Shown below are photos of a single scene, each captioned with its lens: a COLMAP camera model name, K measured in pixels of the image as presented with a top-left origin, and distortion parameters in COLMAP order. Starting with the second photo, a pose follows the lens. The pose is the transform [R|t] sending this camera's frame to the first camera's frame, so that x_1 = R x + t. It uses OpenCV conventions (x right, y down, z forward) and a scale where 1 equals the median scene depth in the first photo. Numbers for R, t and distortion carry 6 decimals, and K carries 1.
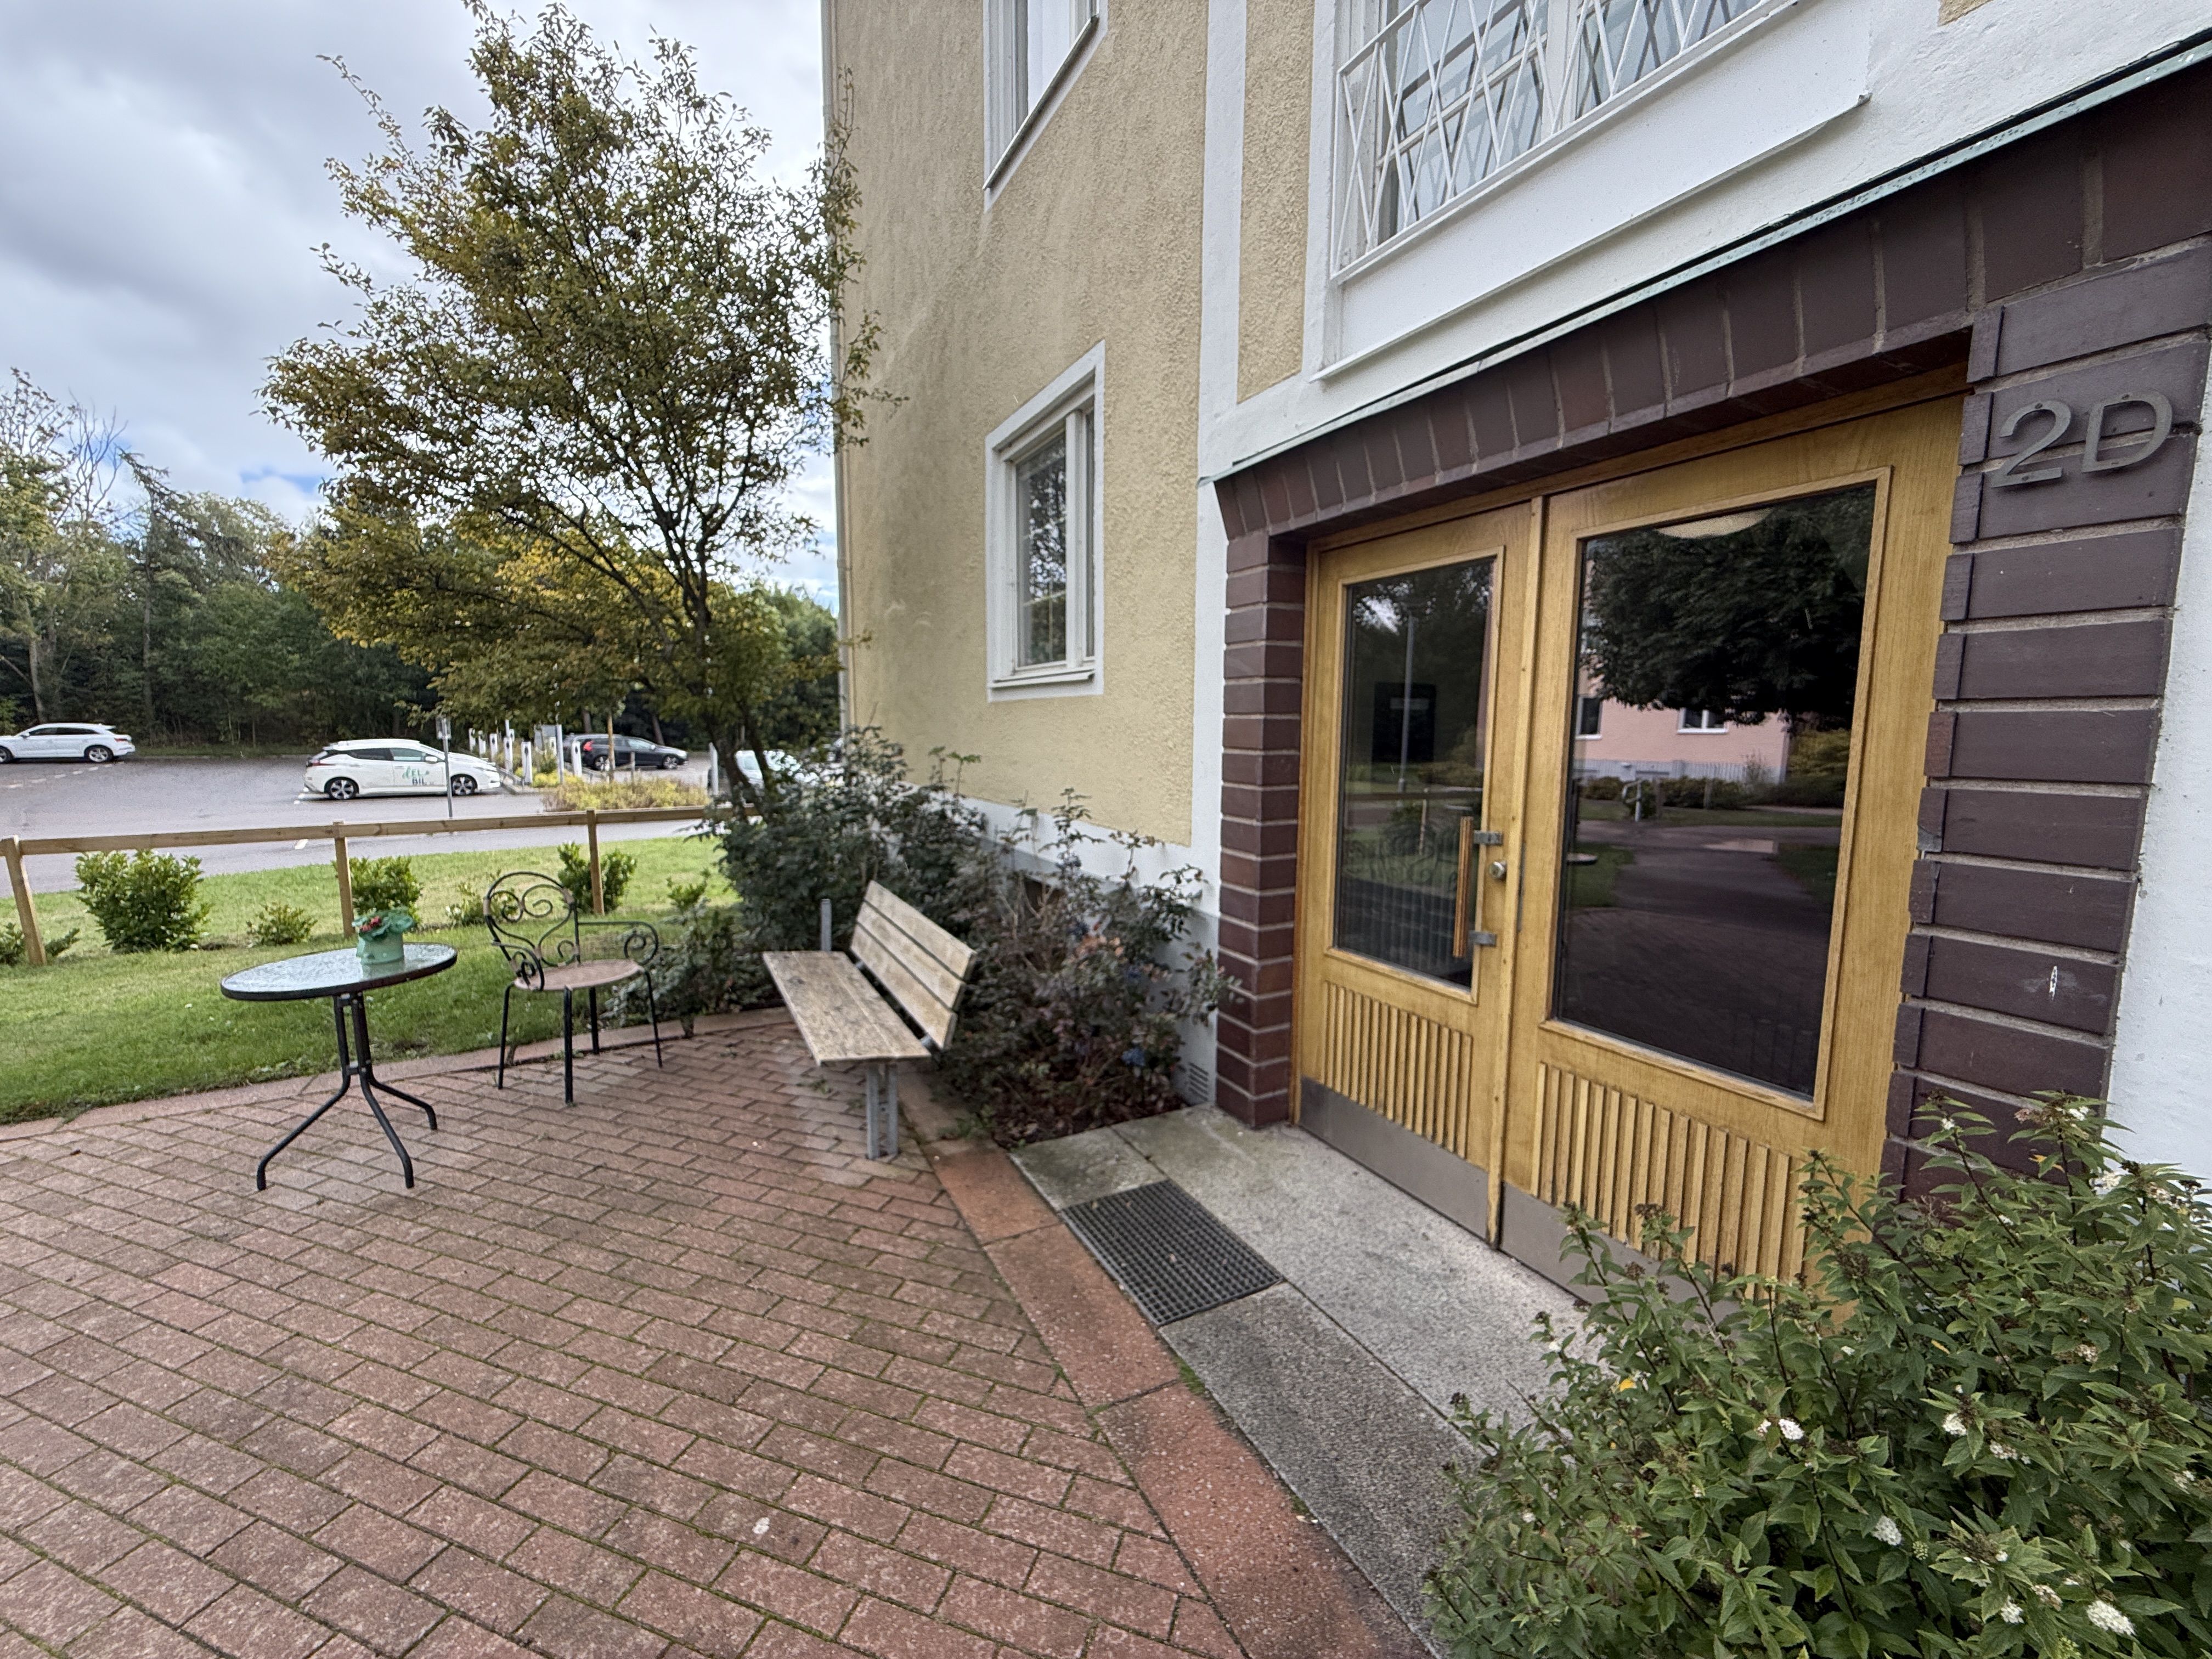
lens RADIAL K [[885.7, 0, 1105.9], [0, 885.7, 828.0], [0, 0, 1]] dist [-0.000265, -0.000008]
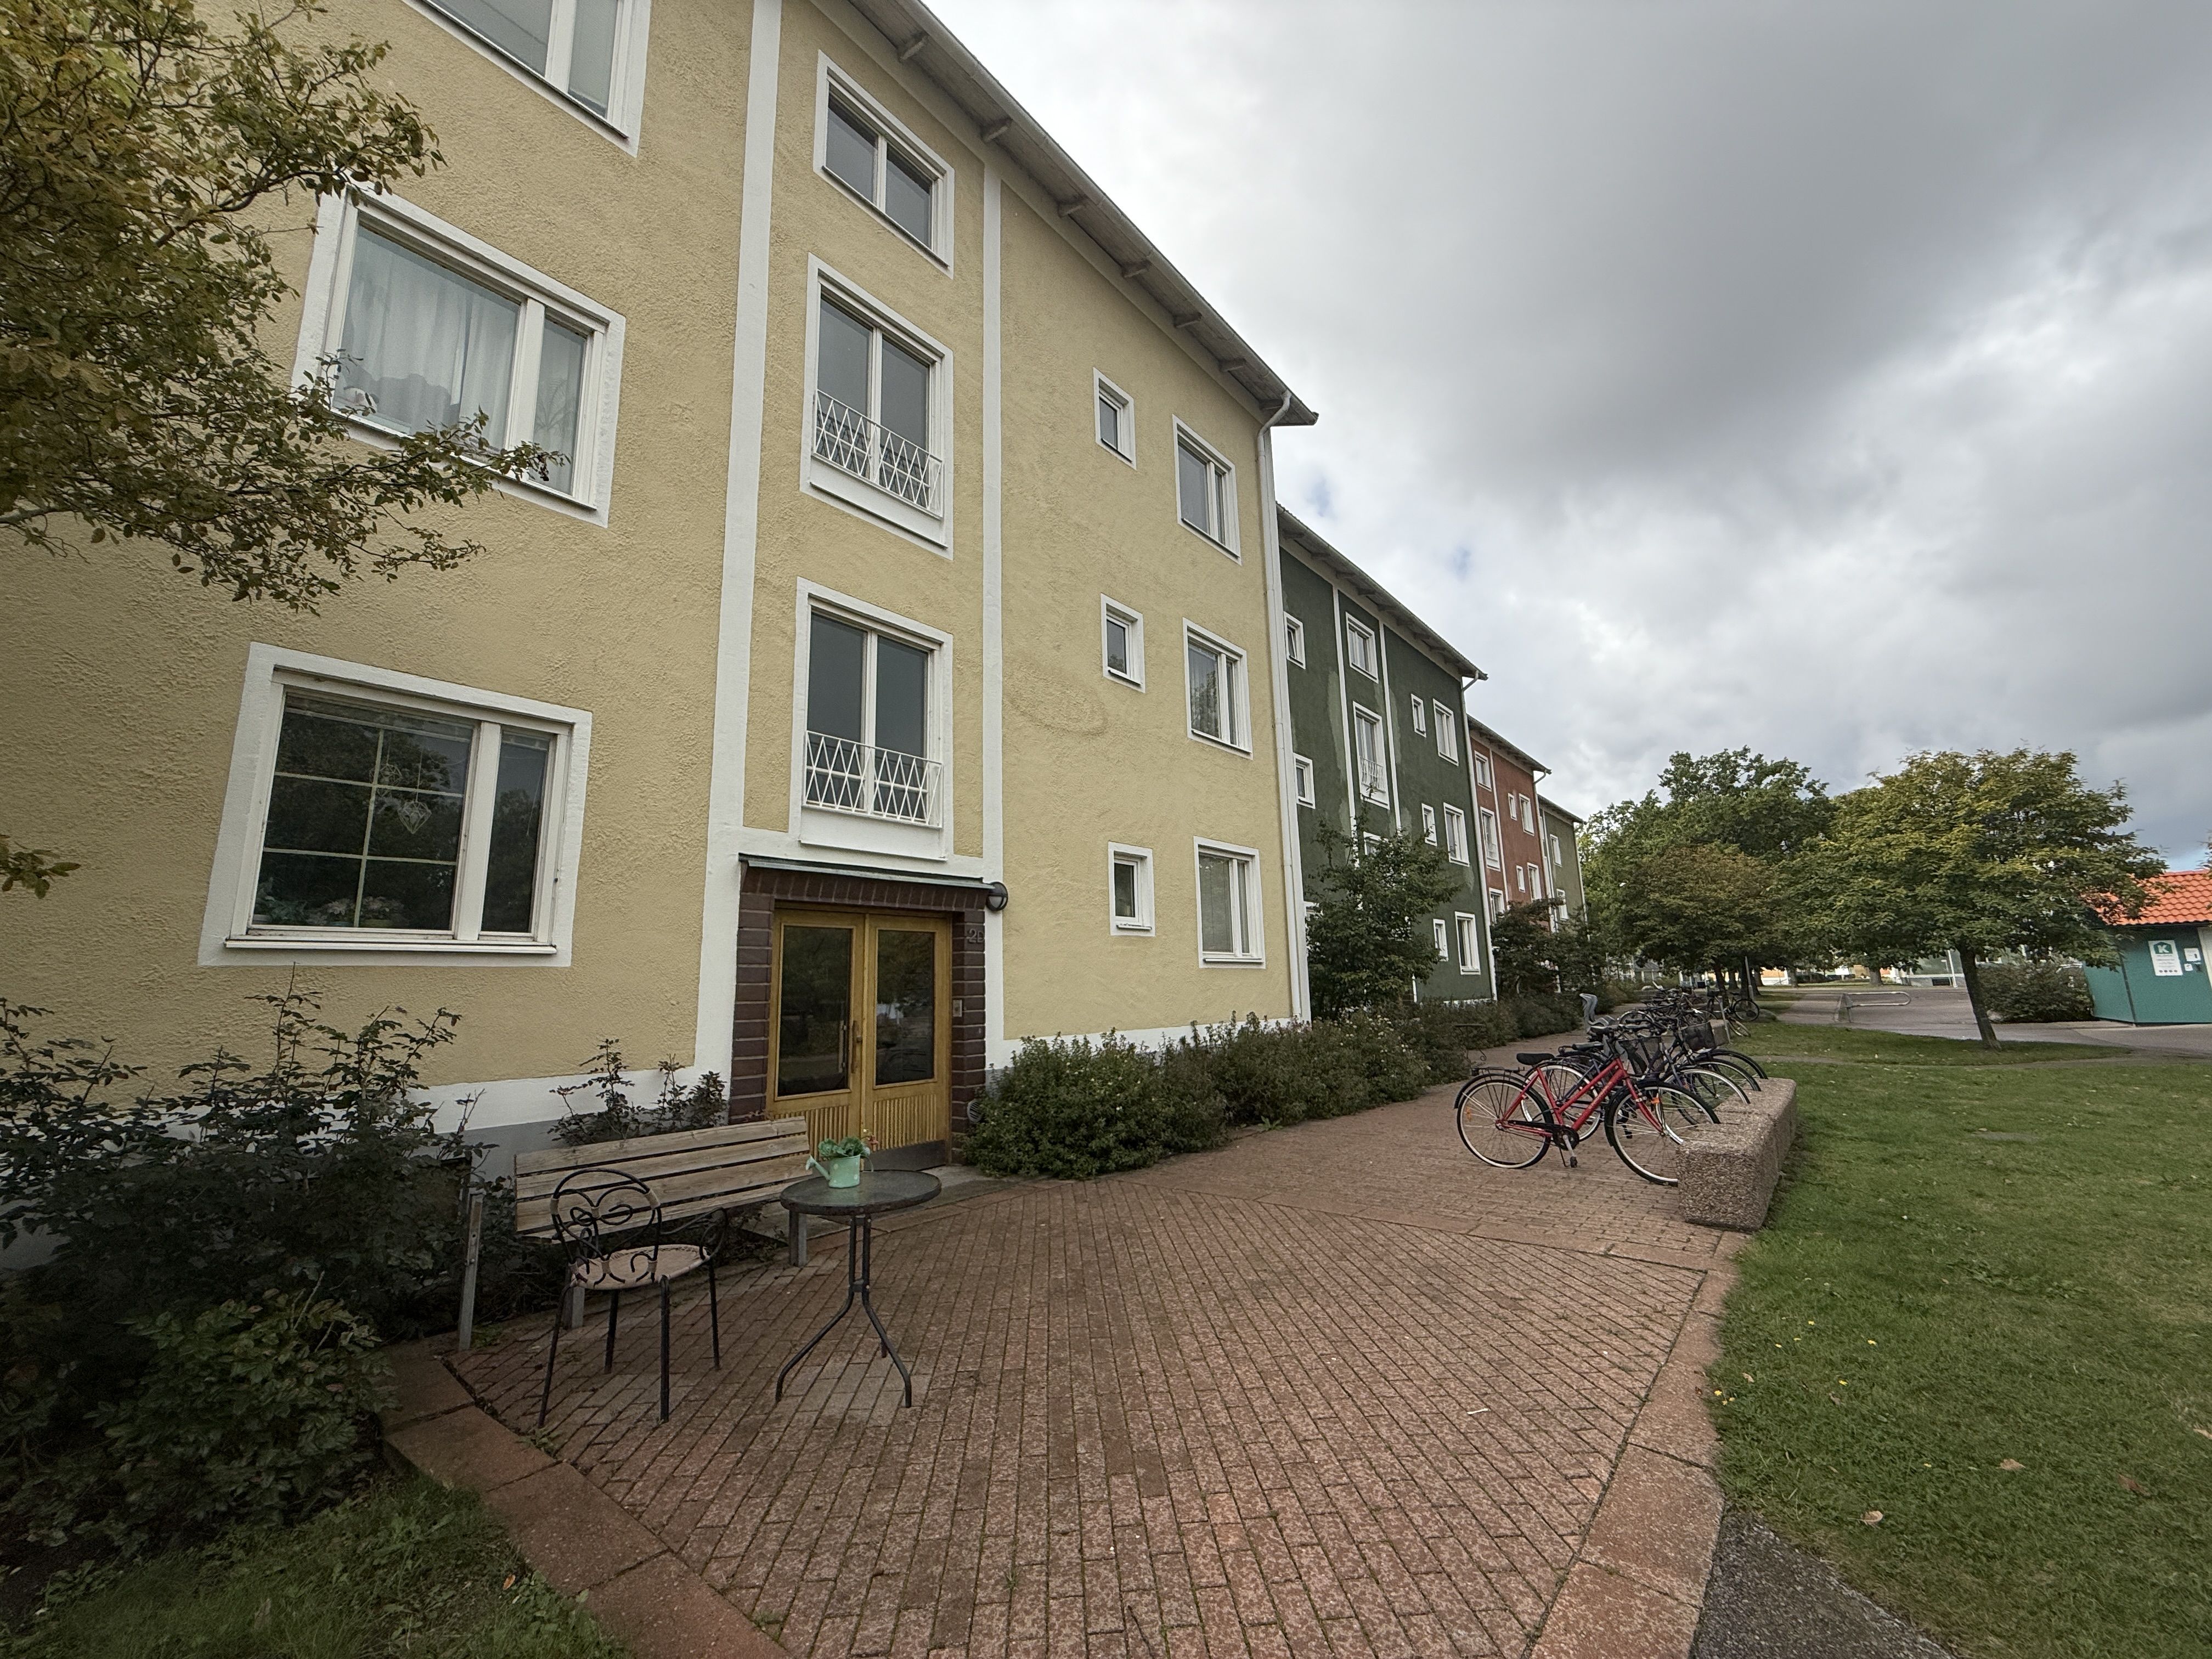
lens RADIAL K [[885.7, 0, 1098.6], [0, 885.7, 831.8], [0, 0, 1]] dist [-0.000265, -0.000008]
pose [[-0.385723, 0.171901, 0.906459, -2.435411], [0.127432, 0.982999, -0.132190, -0.128927], [-0.913772, 0.064523, -0.401071, 1.333433]]
